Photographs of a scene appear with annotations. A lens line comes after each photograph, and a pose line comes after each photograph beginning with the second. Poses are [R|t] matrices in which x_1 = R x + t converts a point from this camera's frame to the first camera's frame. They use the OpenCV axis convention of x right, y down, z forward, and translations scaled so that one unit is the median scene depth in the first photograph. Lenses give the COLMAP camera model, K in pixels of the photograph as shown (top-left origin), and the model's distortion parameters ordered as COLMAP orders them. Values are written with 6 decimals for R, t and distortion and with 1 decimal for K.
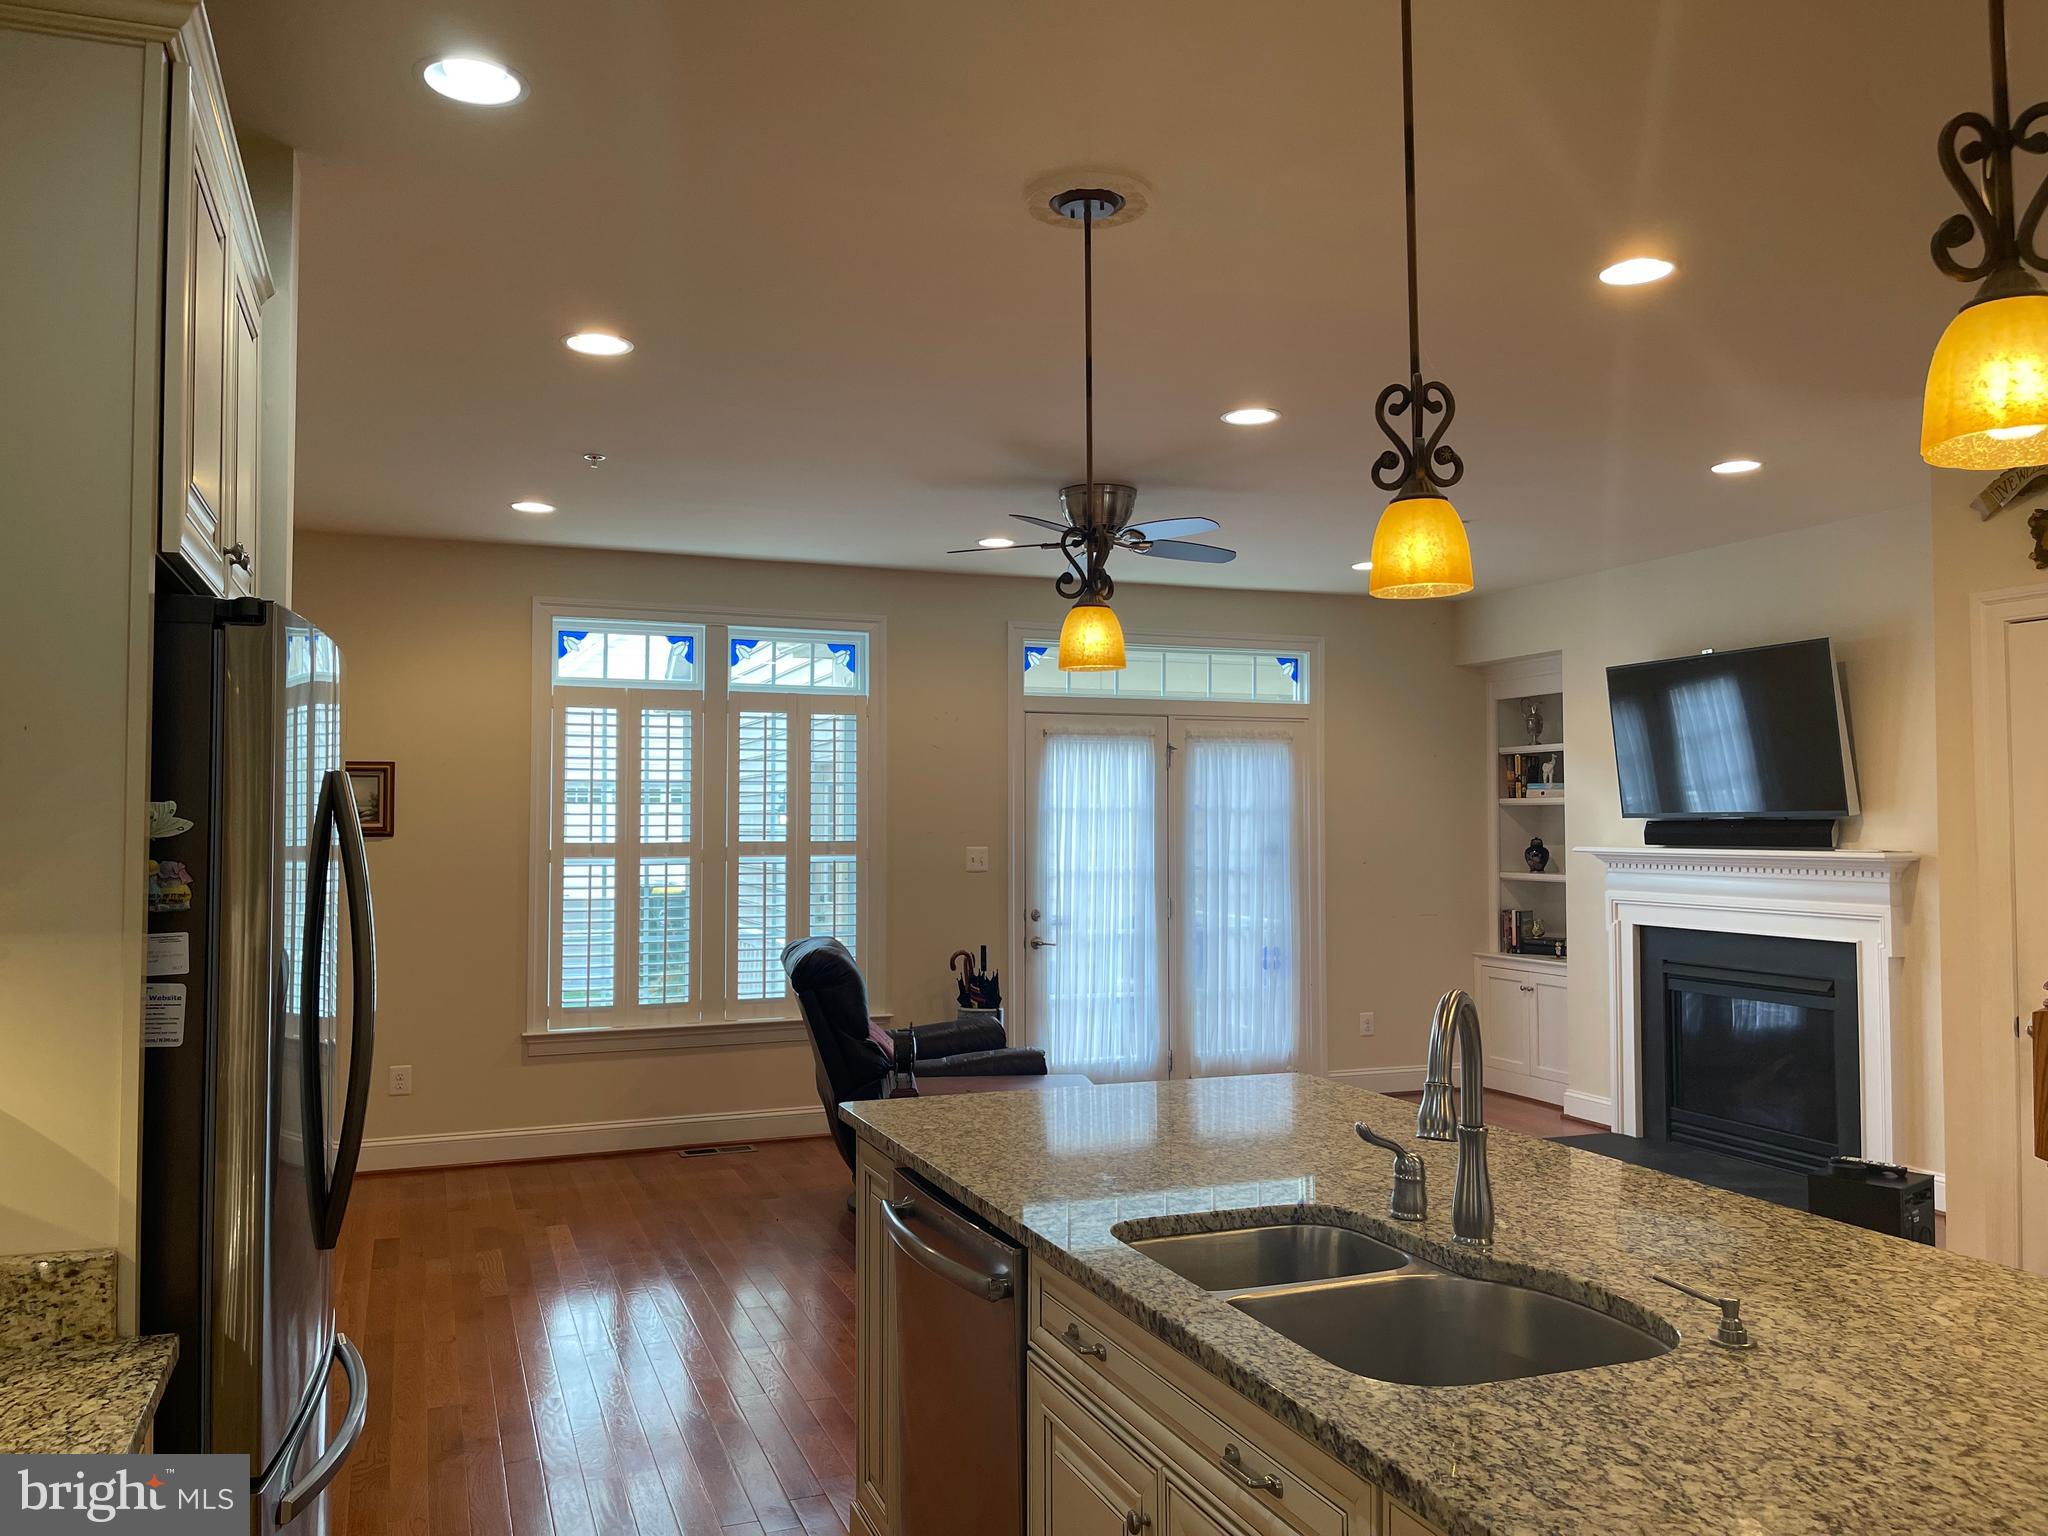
lens RADIAL K [[1545.4, 0, 1028.3], [0, 1545.4, 754.4], [0, 0, 1]] dist [0.068442, -0.084235]
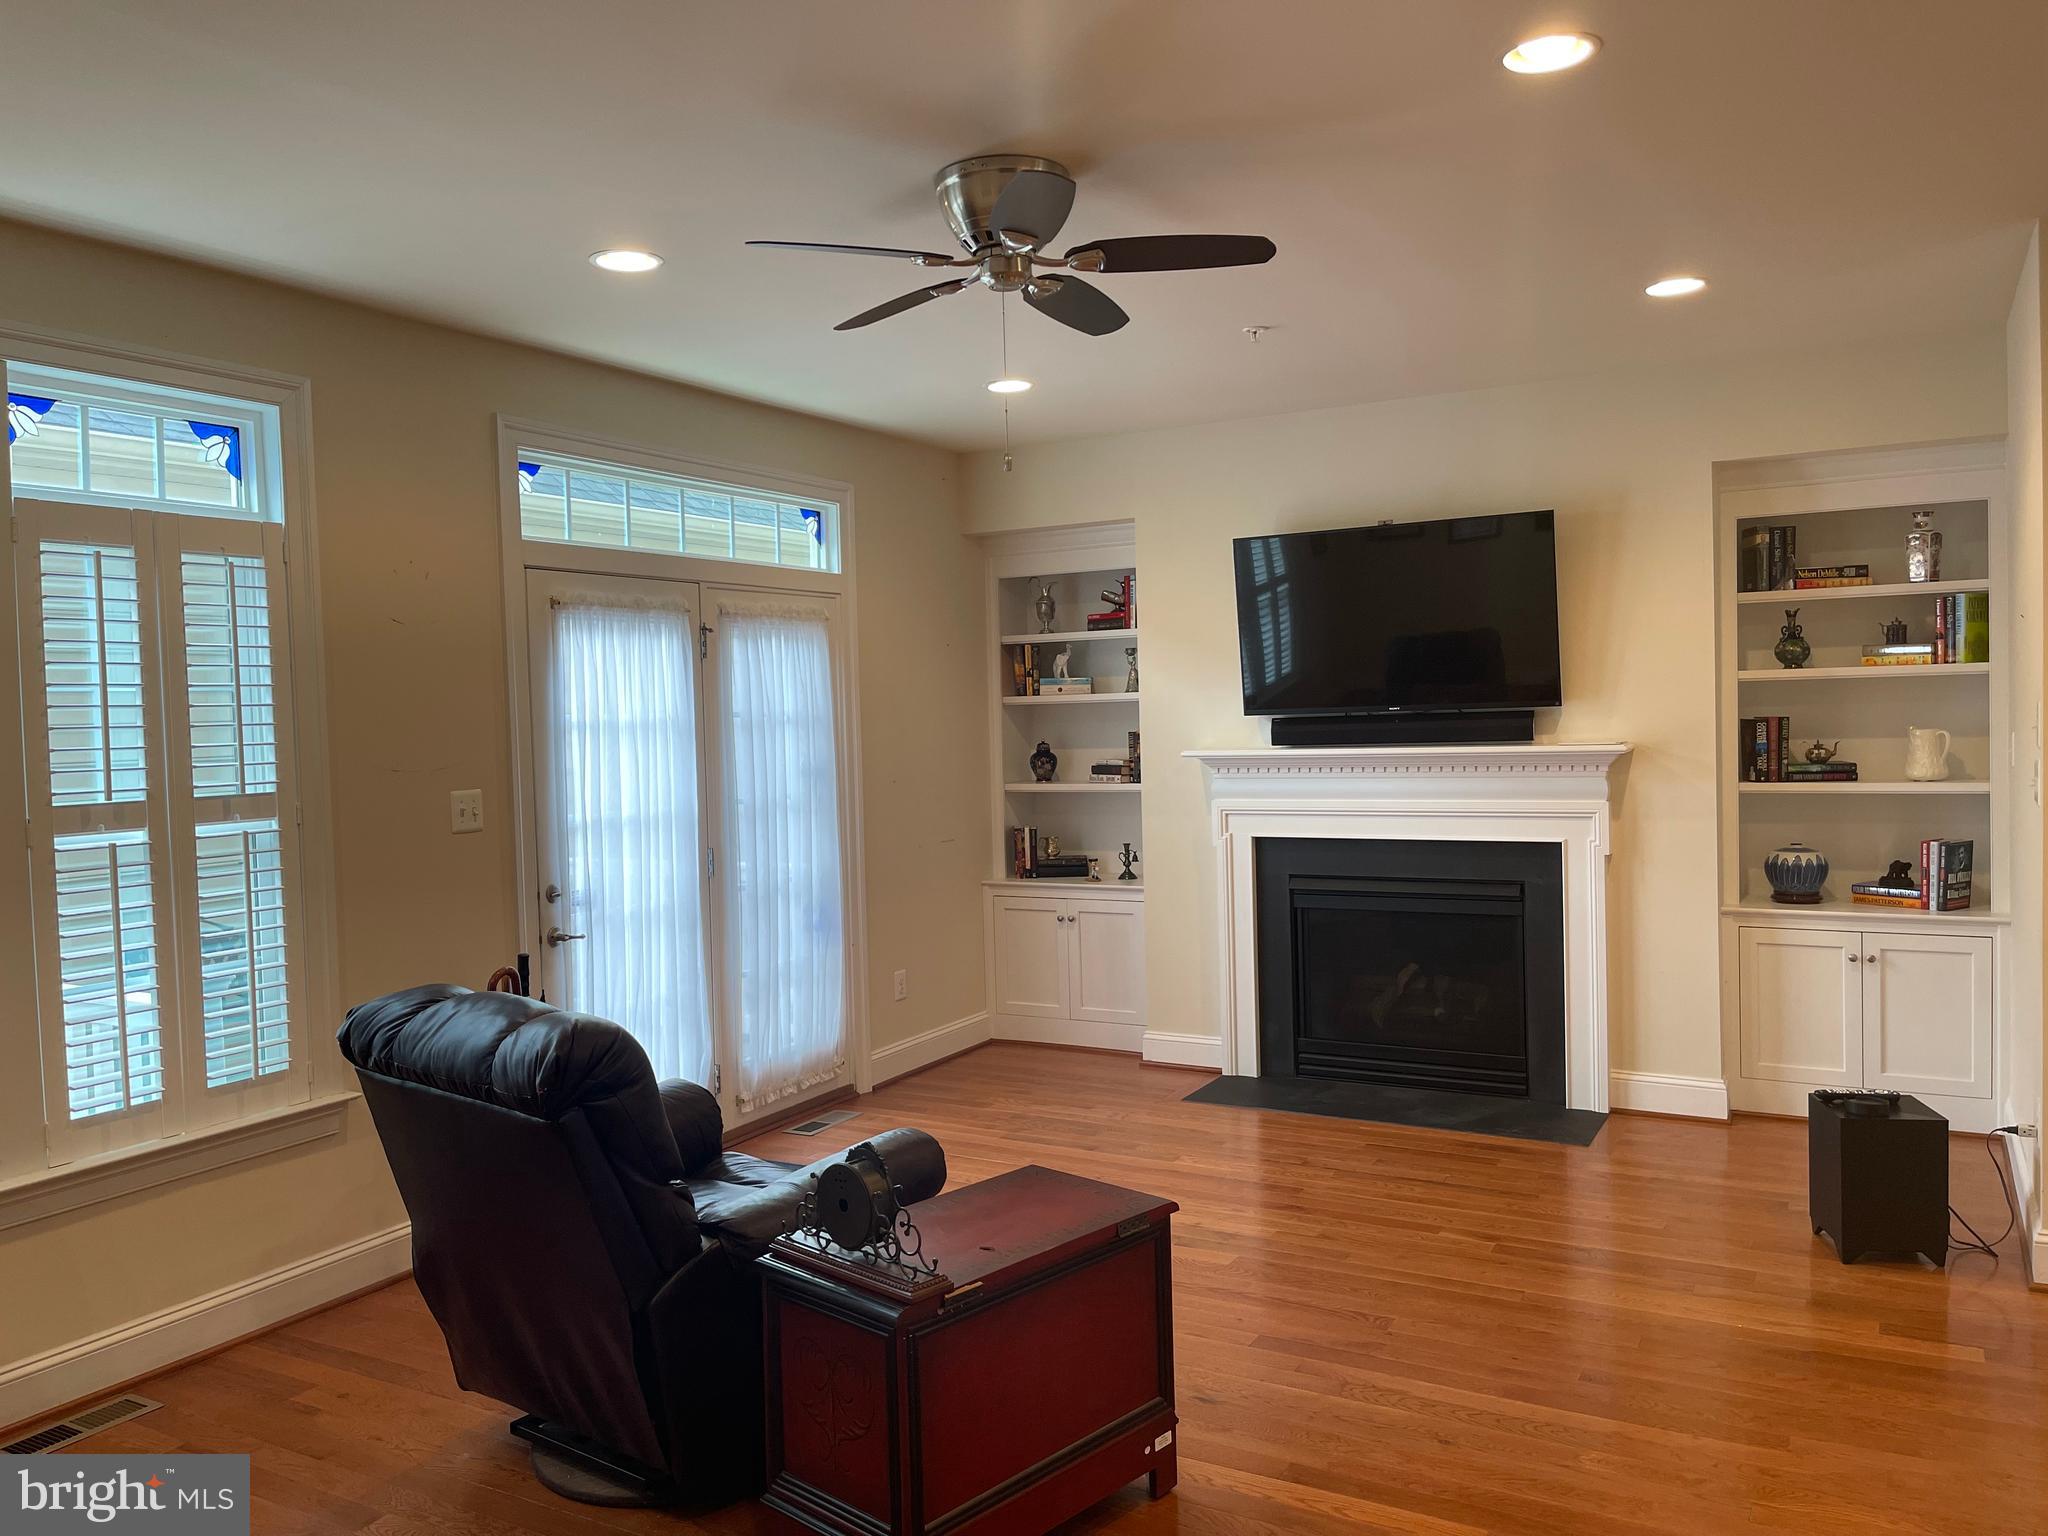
lens RADIAL K [[1545.4, 0, 1019.4], [0, 1545.4, 764.6], [0, 0, 1]] dist [0.068442, -0.084235]
pose [[0.772763, -0.043964, 0.633171, -0.258127], [0.000138, 0.997610, 0.069100, 0.008506], [-0.634695, -0.053310, 0.770922, 0.412100]]
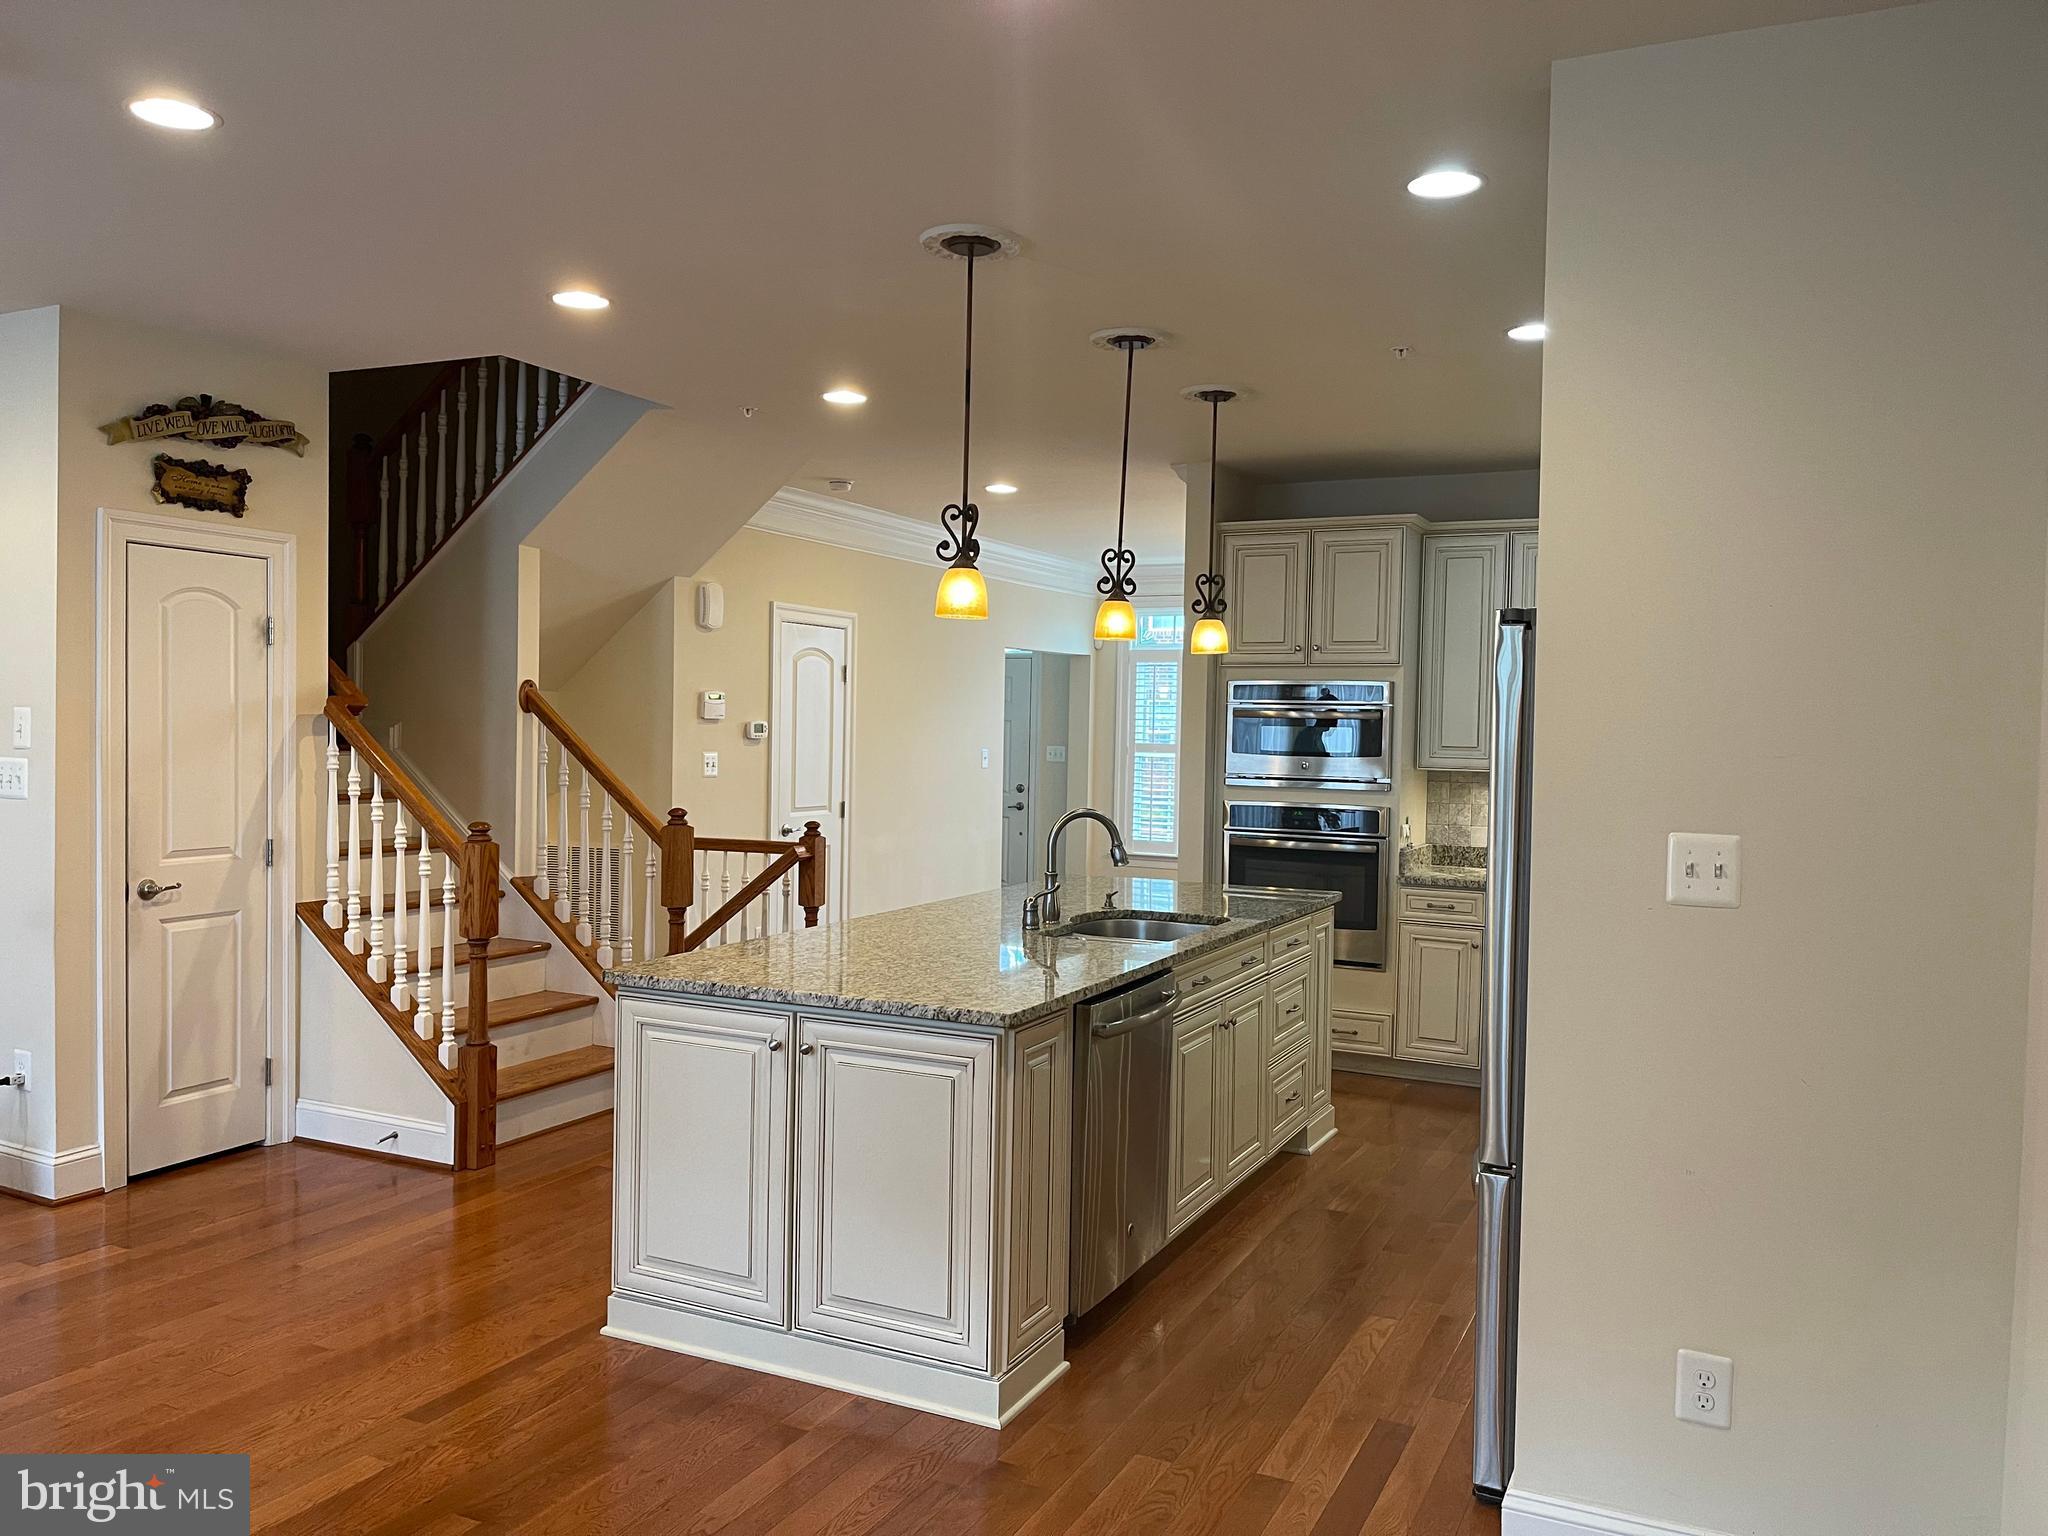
lens RADIAL K [[1545.4, 0, 1020.1], [0, 1545.4, 775.1], [0, 0, 1]] dist [0.068442, -0.084235]
pose [[-0.679384, -0.036770, 0.732861, -0.384549], [-0.052306, 0.998630, 0.001615, 0.029202], [-0.731916, -0.037236, -0.680377, 0.747956]]
